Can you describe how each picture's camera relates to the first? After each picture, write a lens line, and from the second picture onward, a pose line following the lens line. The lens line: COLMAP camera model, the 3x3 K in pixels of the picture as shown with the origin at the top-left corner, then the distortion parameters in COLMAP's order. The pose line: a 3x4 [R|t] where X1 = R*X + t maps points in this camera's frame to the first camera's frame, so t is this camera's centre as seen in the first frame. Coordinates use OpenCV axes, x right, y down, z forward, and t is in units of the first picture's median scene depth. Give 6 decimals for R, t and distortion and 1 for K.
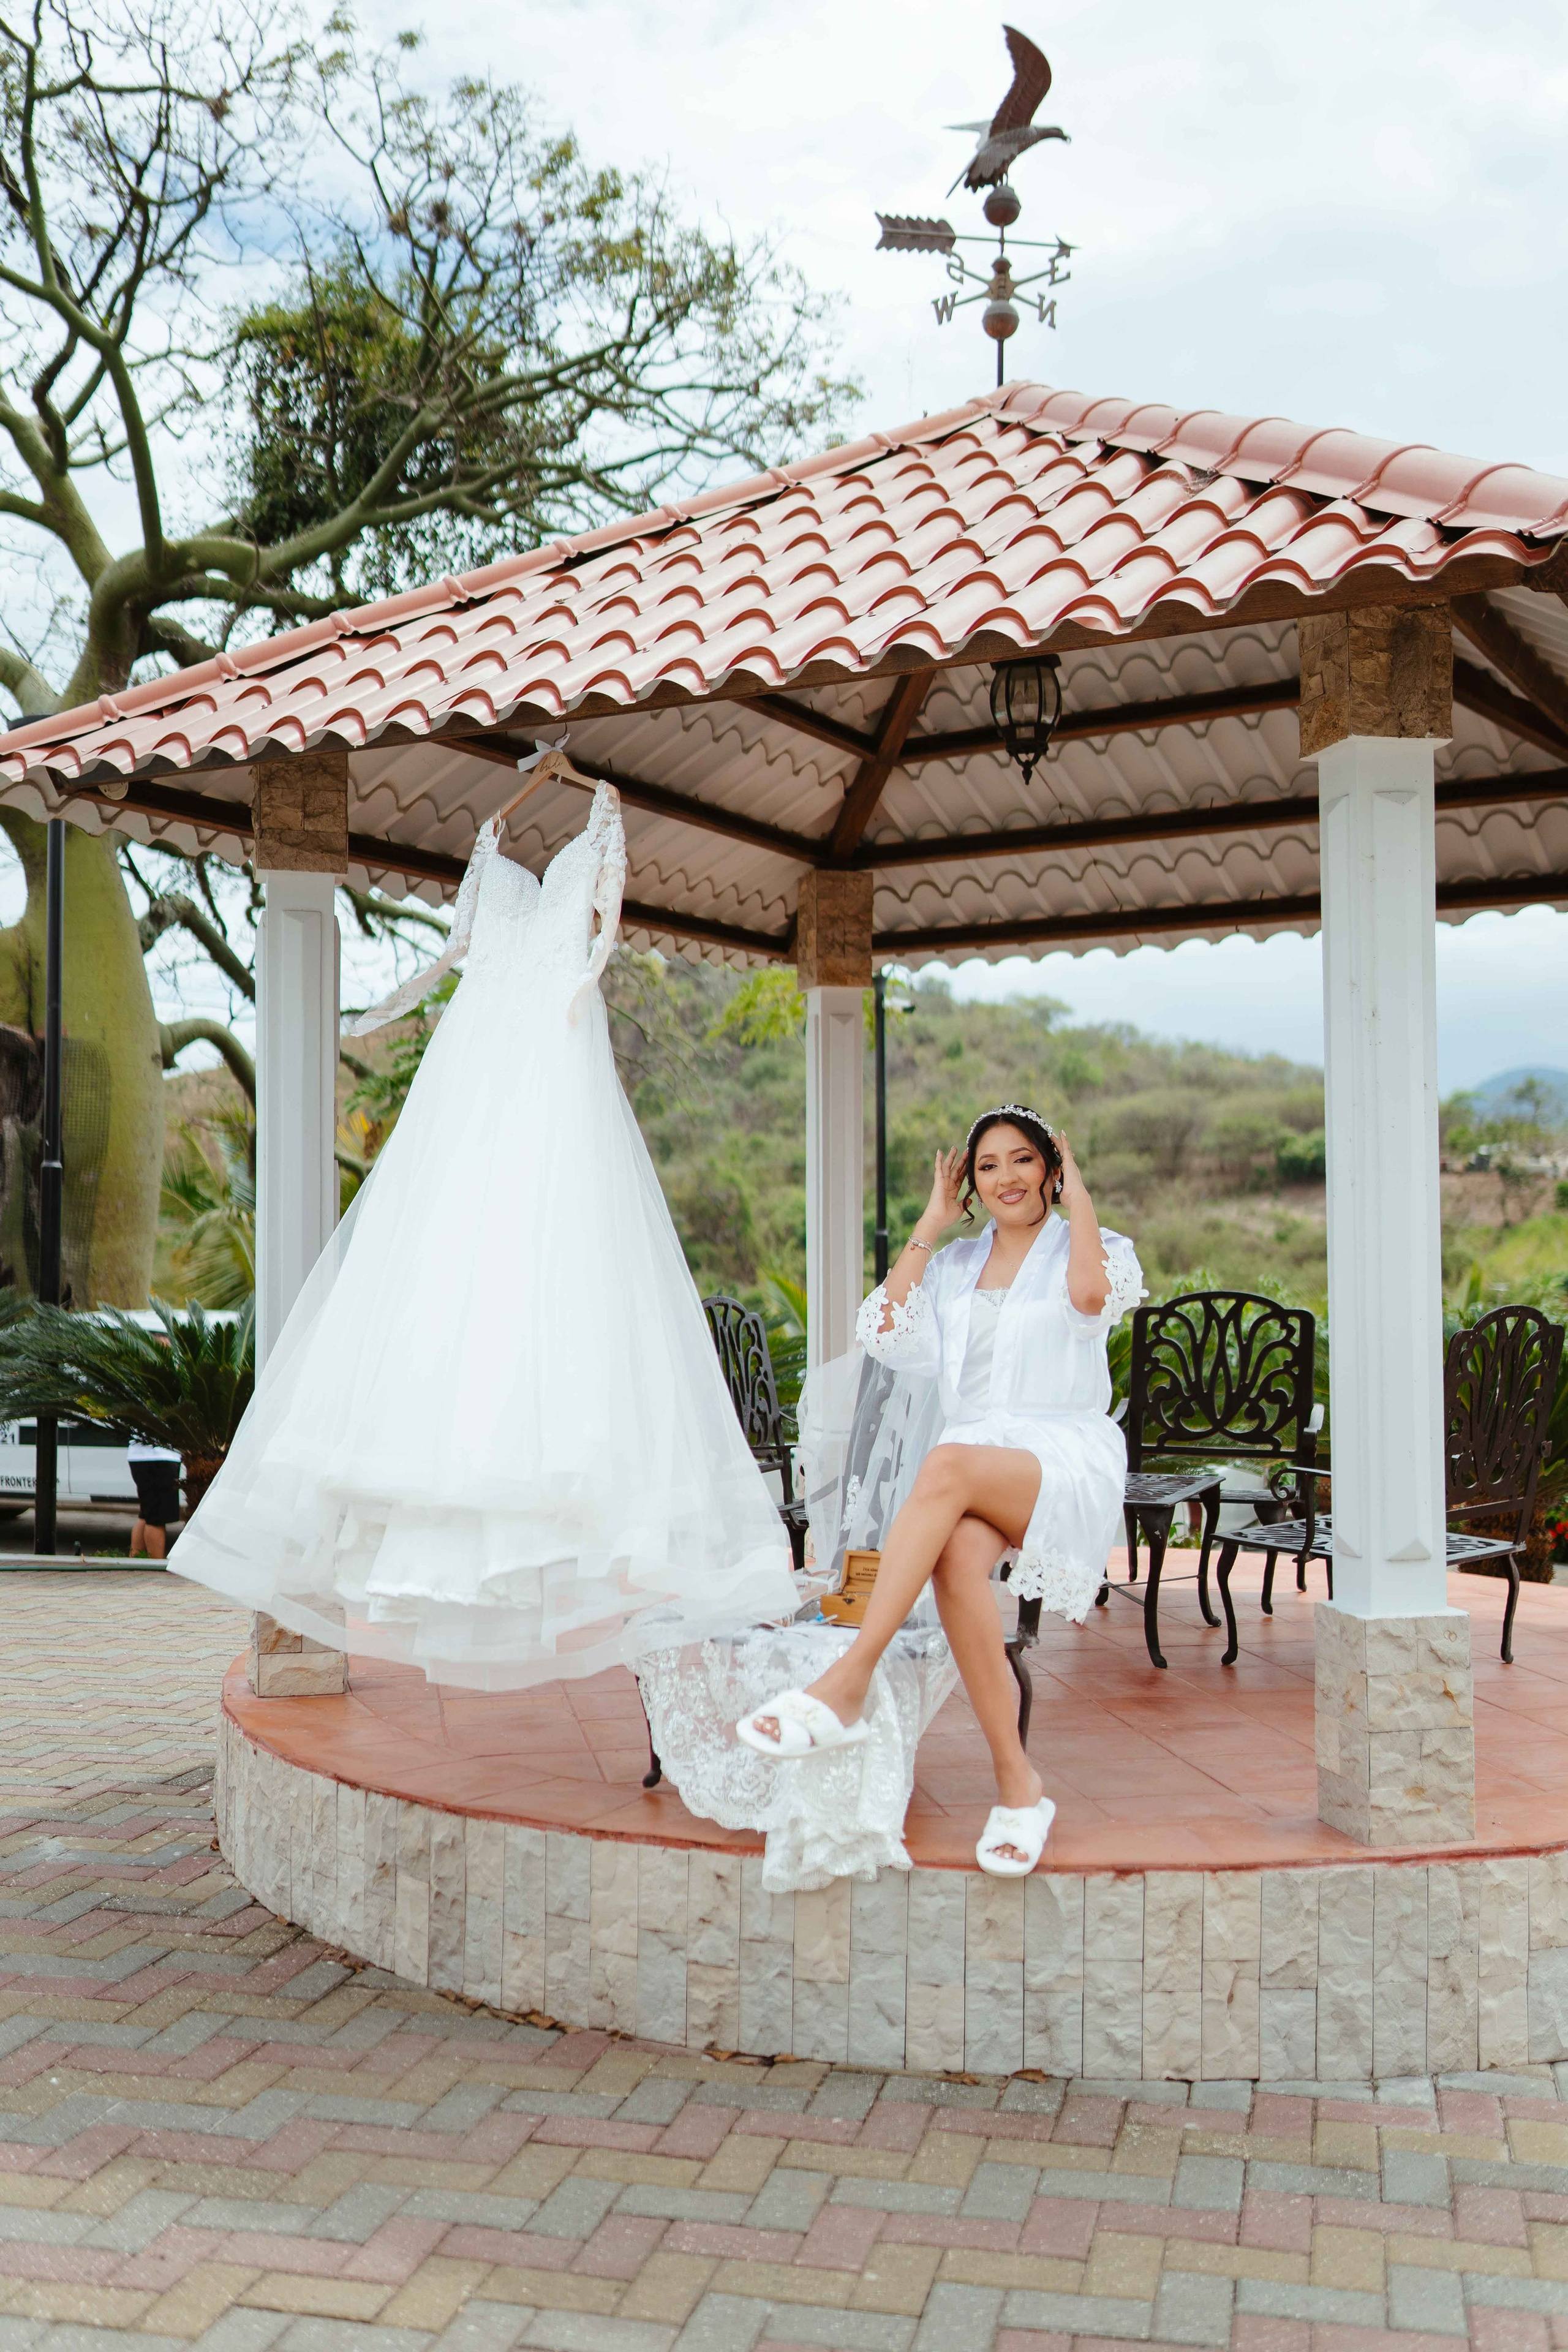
lens RADIAL K [[2264.5, 0, 784.0], [0, 2264.5, 1176.0], [0, 0, 1]] dist [-0.003837, 0.014783]
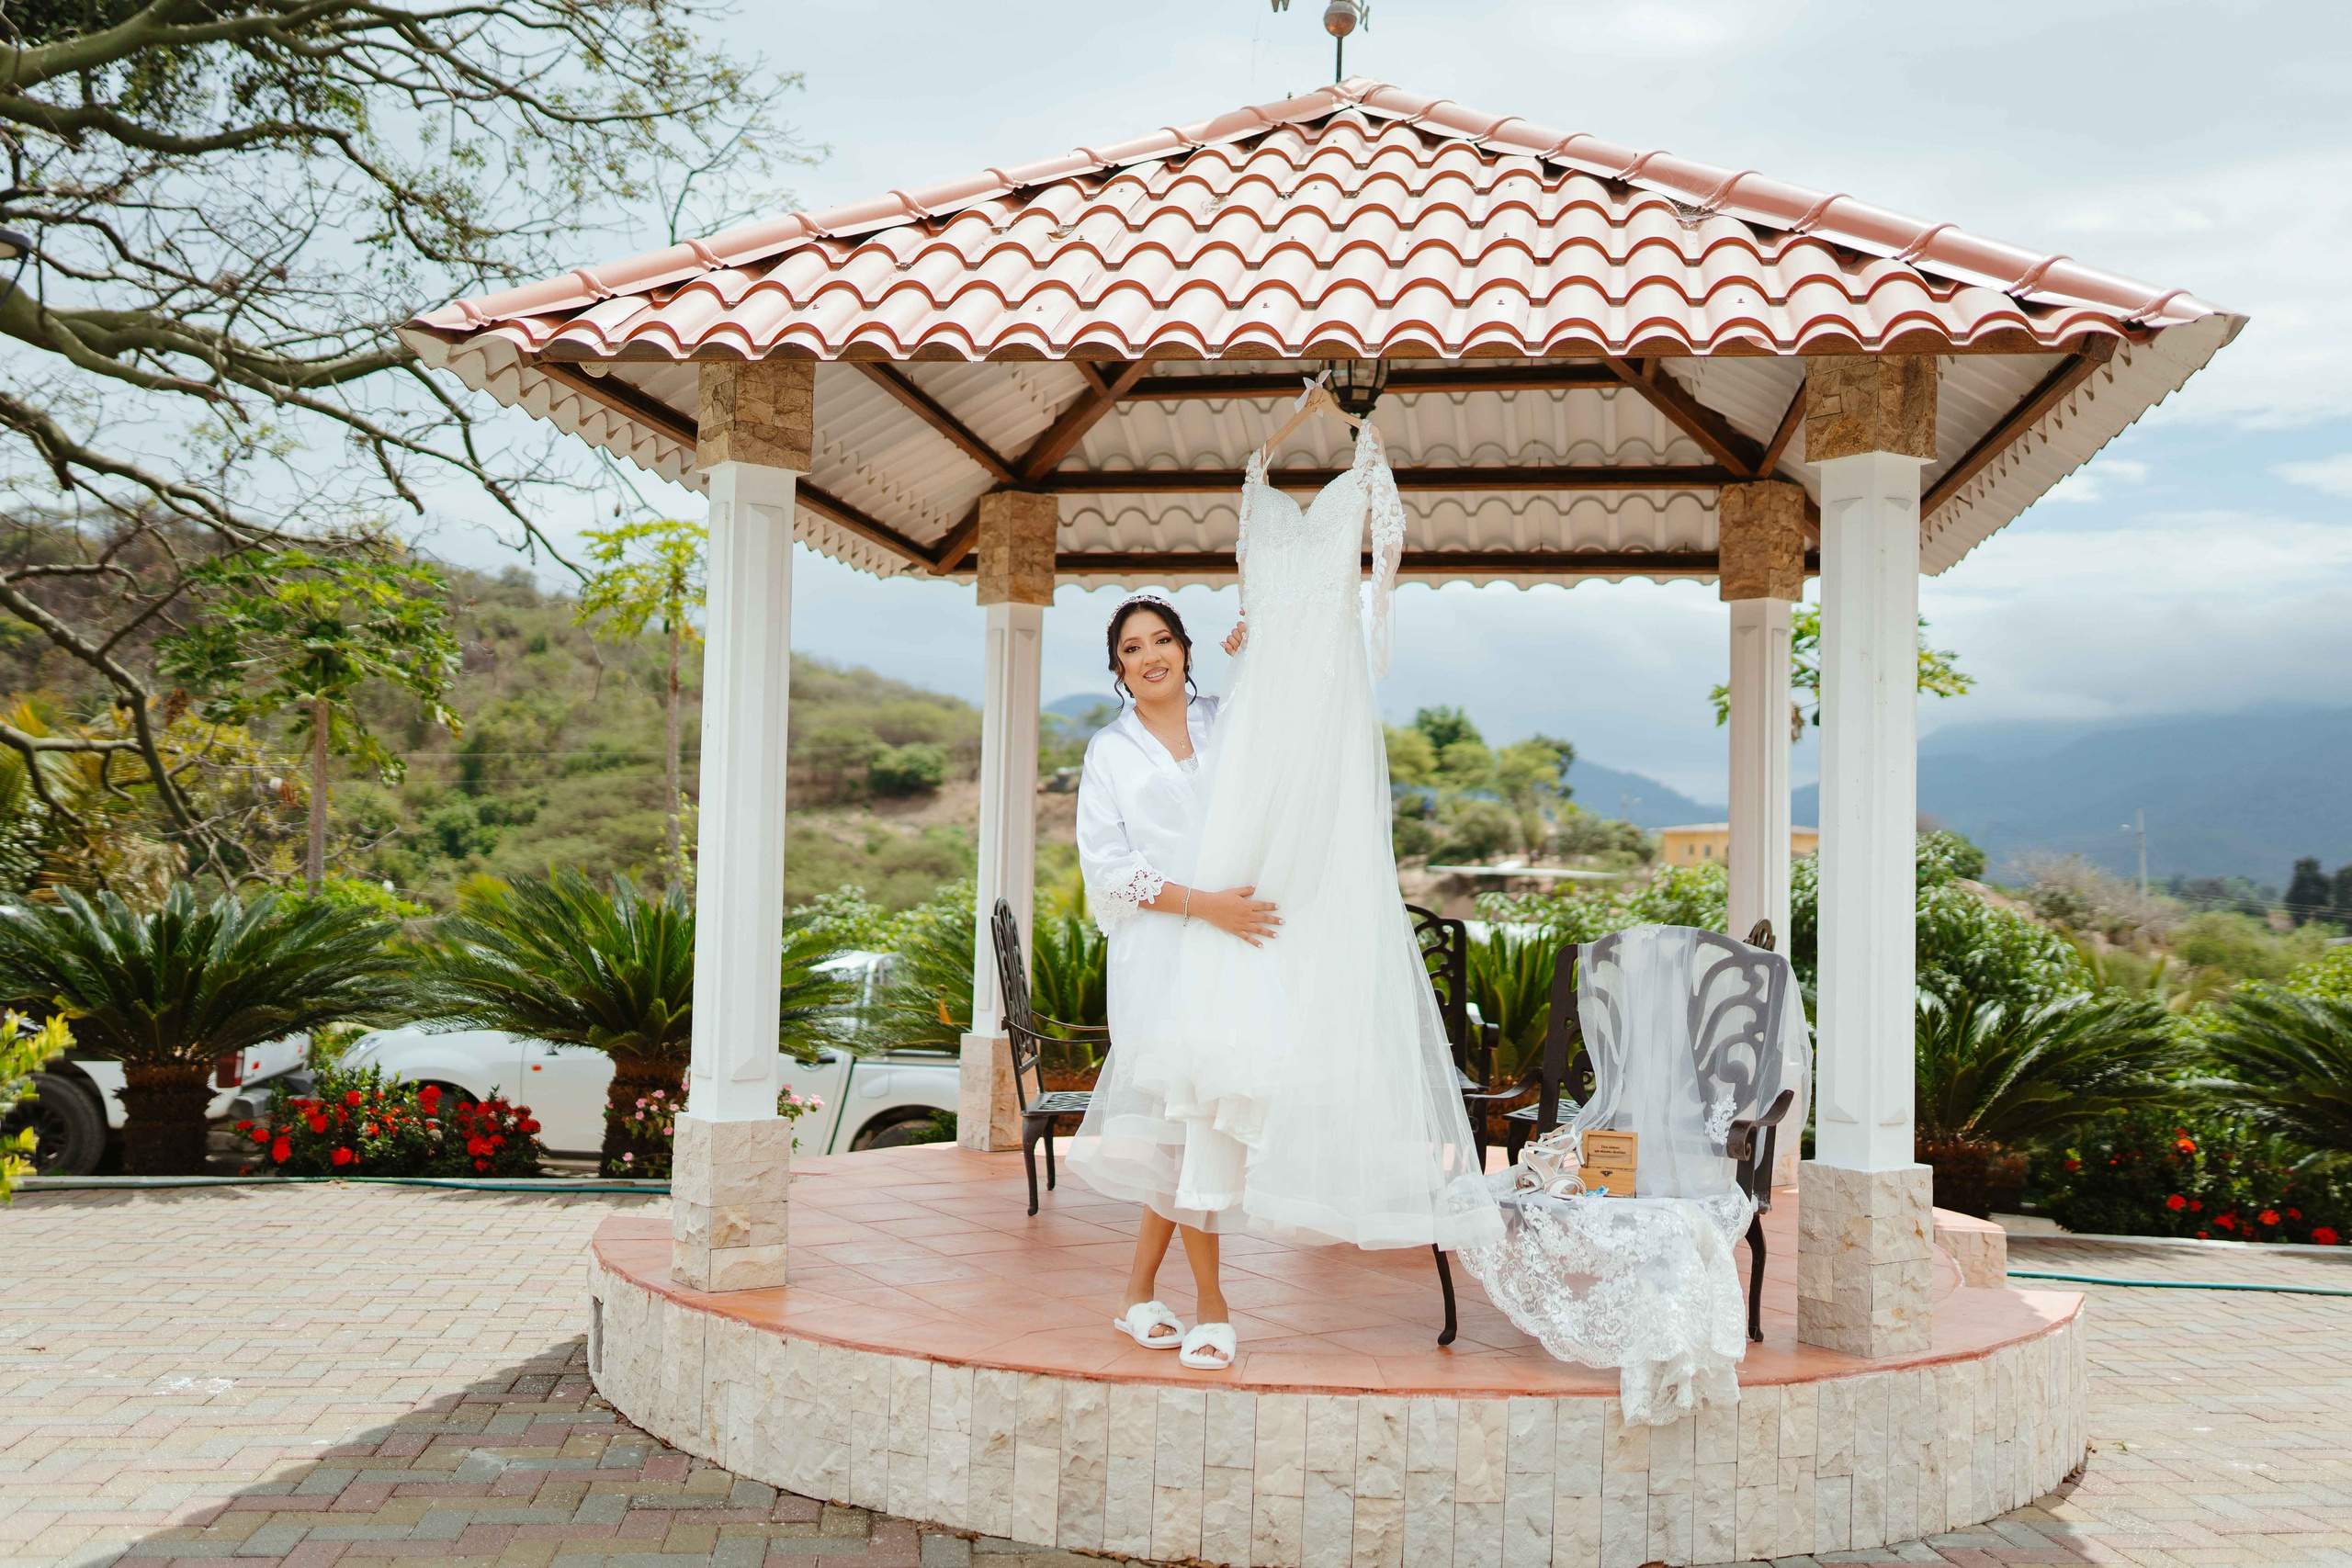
lens RADIAL K [[2266.5, 0, 1195.2], [0, 2266.5, 773.8], [0, 0, 1]] dist [-0.002321, 0.009110]
pose [[0.929499, 0.039733, 0.366678, -0.423210], [-0.037870, 0.999207, -0.012276, 0.007018], [-0.366875, -0.002476, 0.930267, -0.004099]]
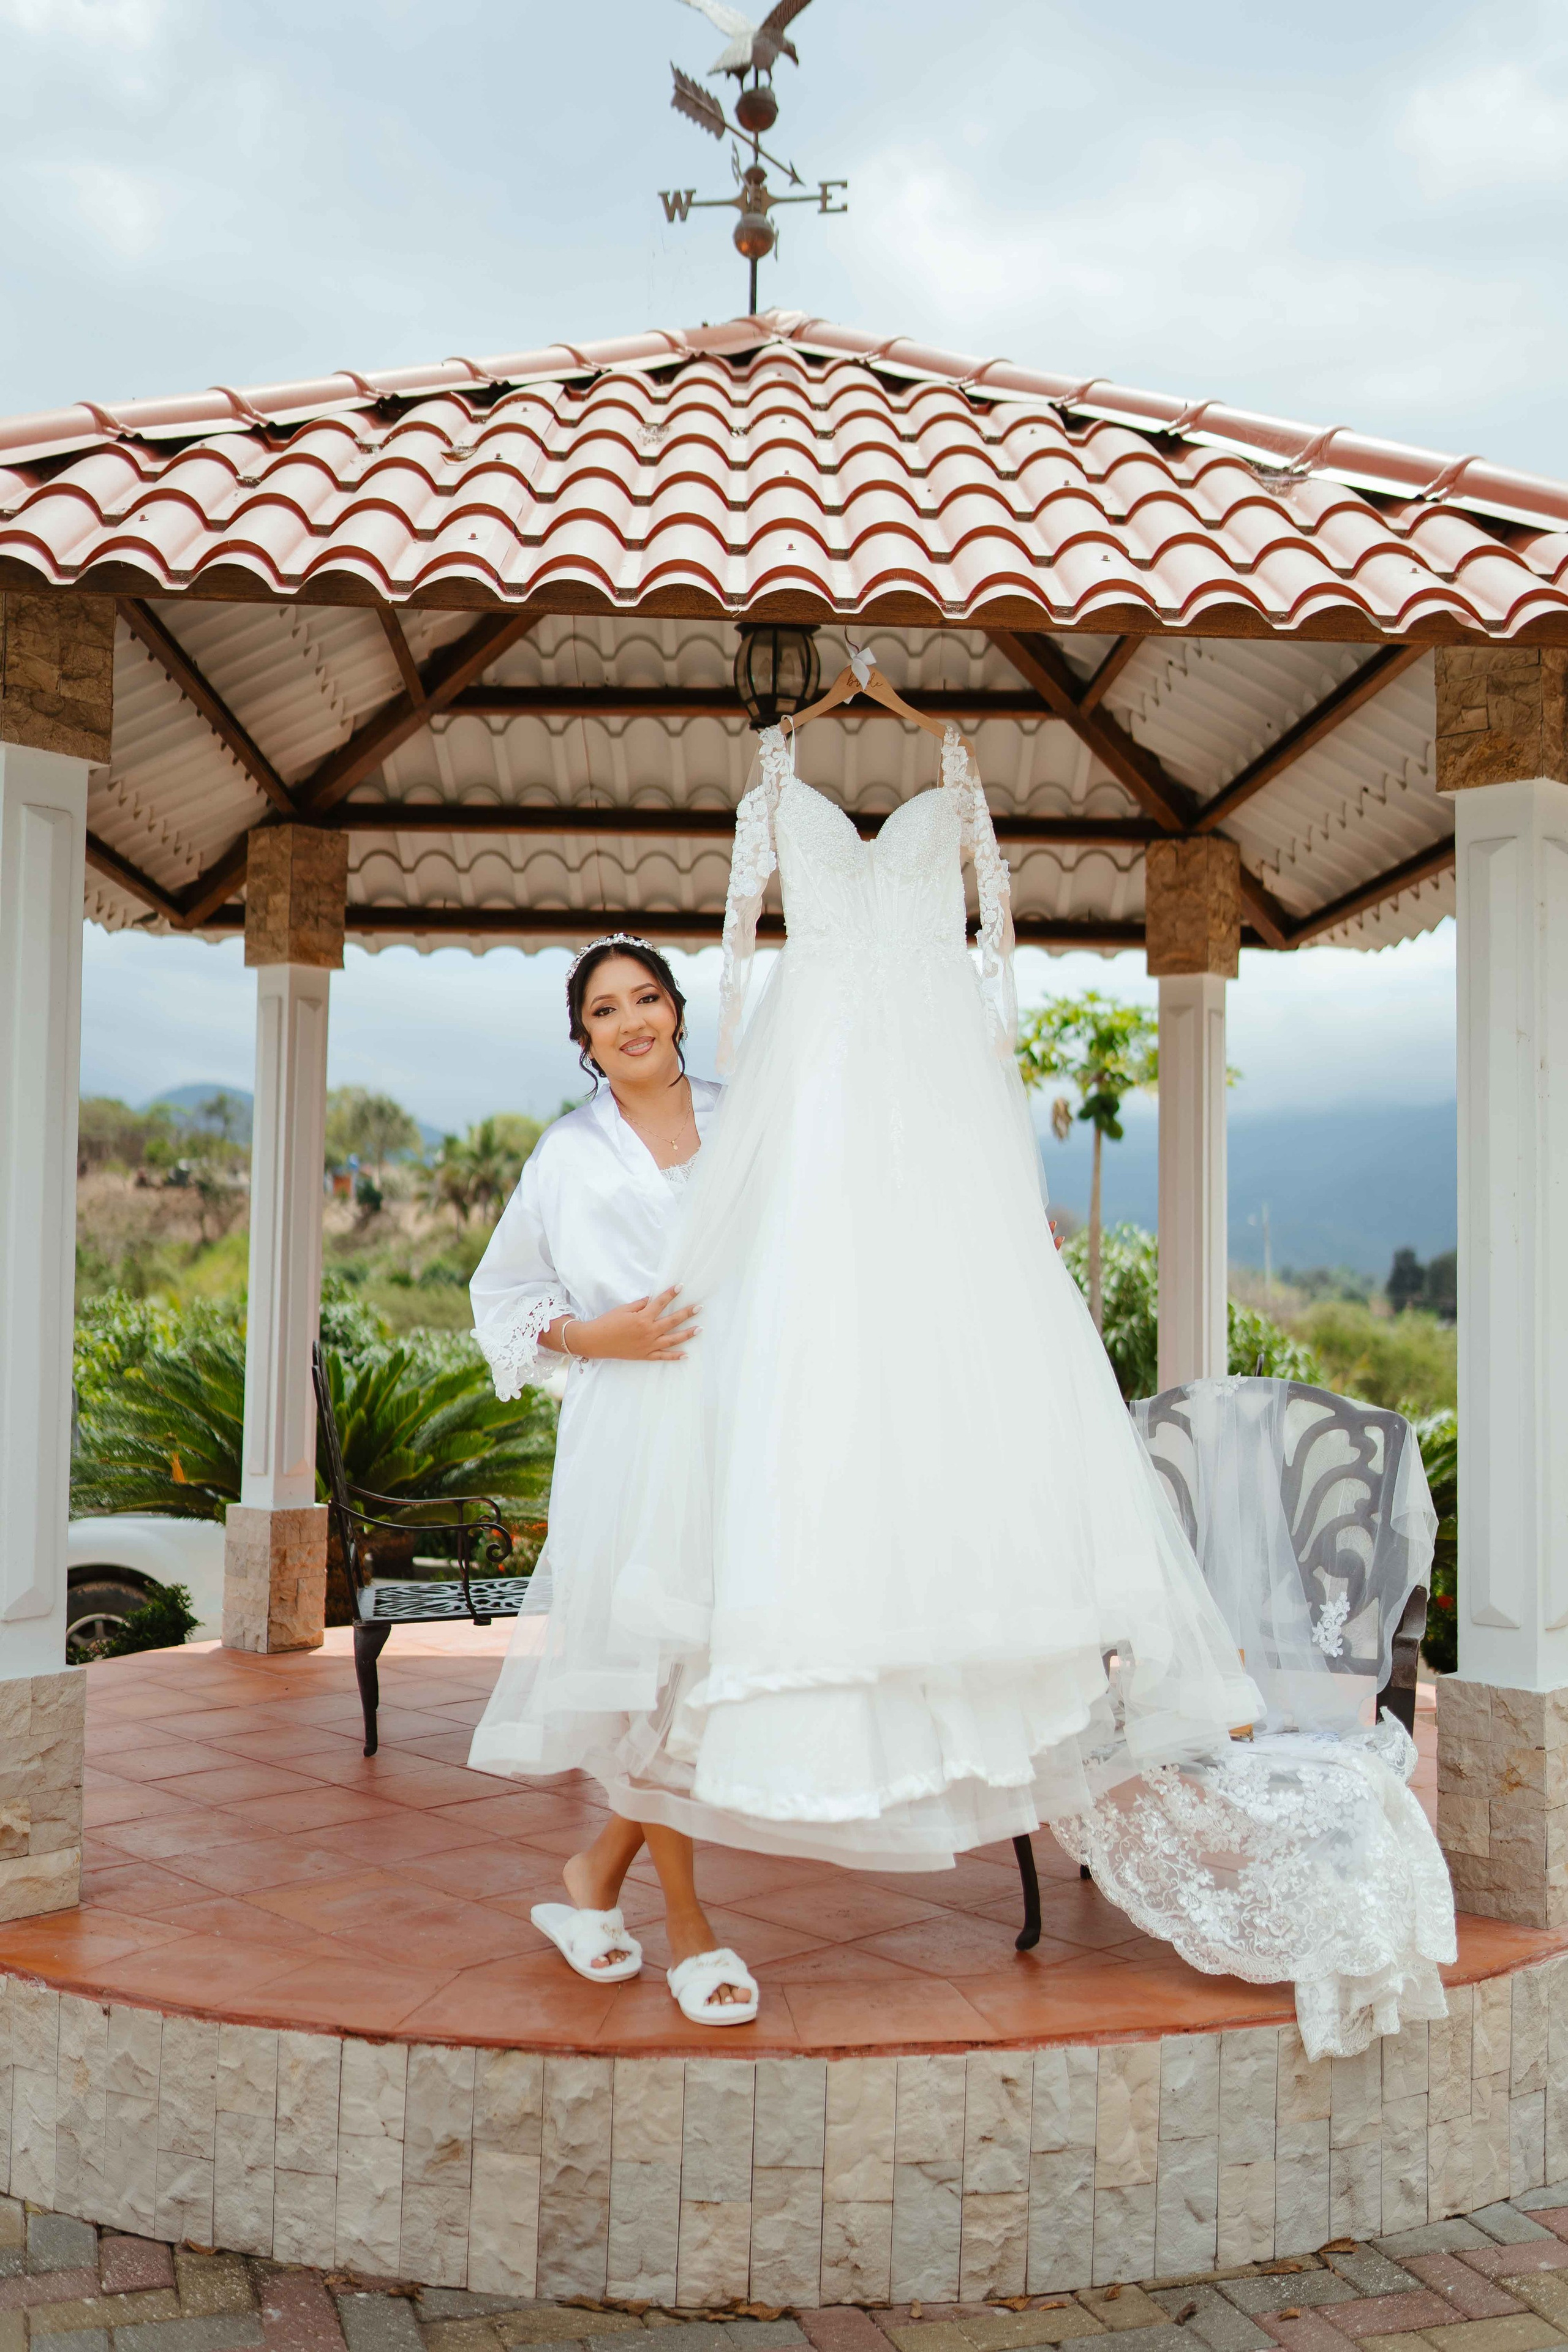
lens RADIAL K [[2319.5, 0, 807.5], [0, 2319.5, 1169.4], [0, 0, 1]] dist [-0.002606, 0.009853]
pose [[0.832222, 0.039531, 0.553032, -0.437608], [-0.034781, 0.999213, -0.019084, 0.002250], [-0.553351, -0.003353, 0.832941, 0.275413]]
